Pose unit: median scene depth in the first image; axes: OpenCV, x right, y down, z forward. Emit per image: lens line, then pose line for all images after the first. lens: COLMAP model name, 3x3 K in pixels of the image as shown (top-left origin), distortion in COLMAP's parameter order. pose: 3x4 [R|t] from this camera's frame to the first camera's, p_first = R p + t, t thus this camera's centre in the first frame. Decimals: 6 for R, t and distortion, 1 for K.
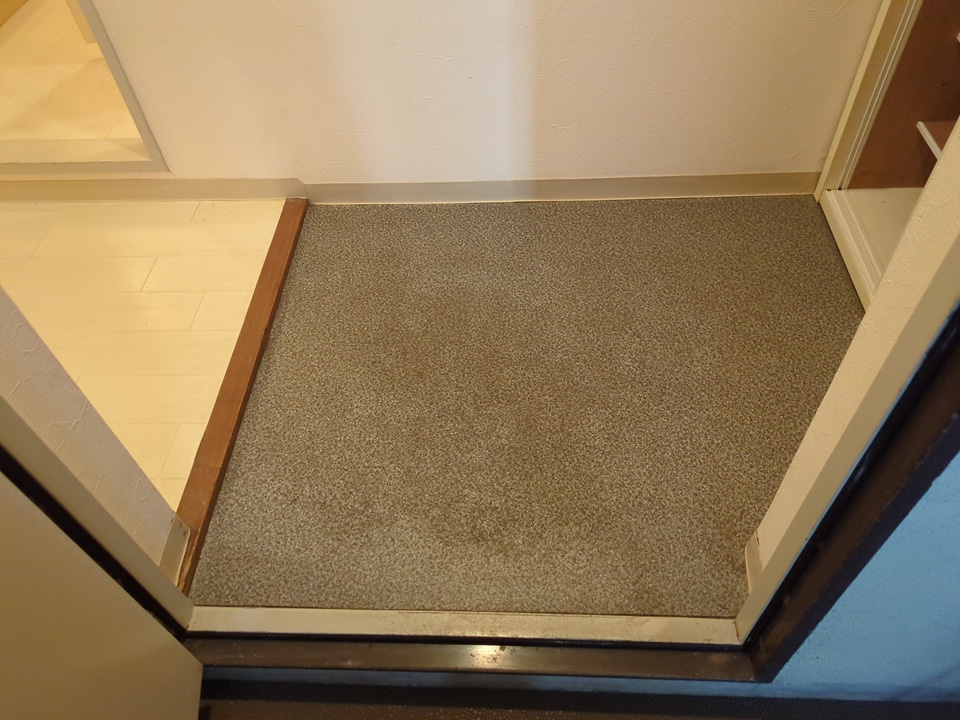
lens RADIAL K [[720.7, 0, 482.0], [0, 720.7, 357.4], [0, 0, 1]] dist [0.013279, -0.013101]
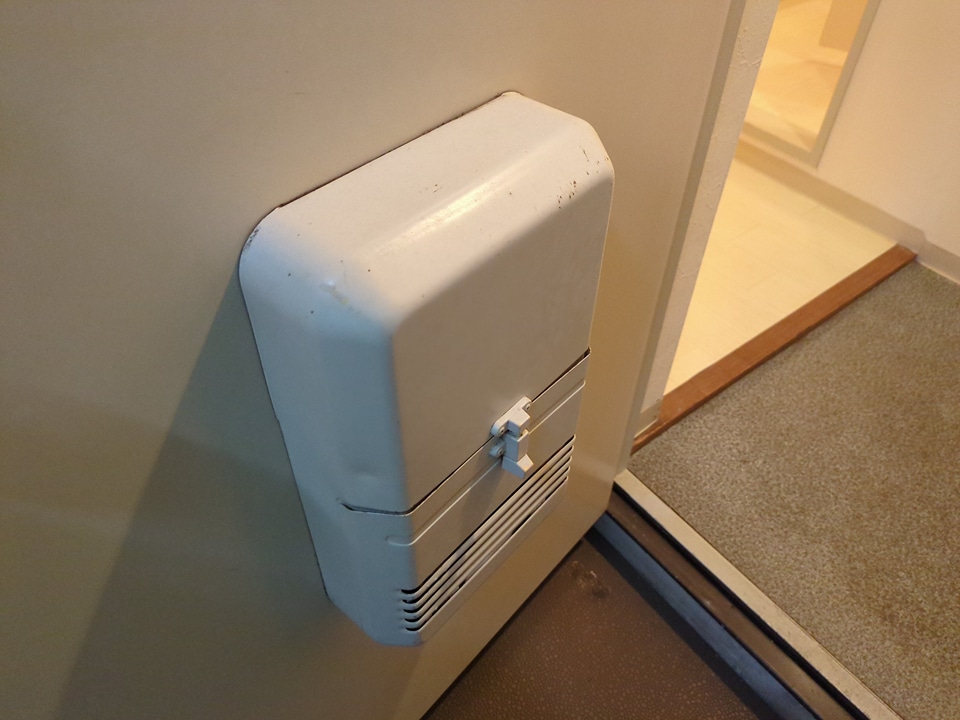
lens RADIAL K [[720.7, 0, 476.2], [0, 720.7, 355.8], [0, 0, 1]] dist [0.013279, -0.013101]
pose [[0.636771, 0.582134, -0.505611, -0.064445], [-0.612641, 0.780147, 0.126655, 0.184091], [0.468182, 0.229108, 0.853414, -0.127814]]
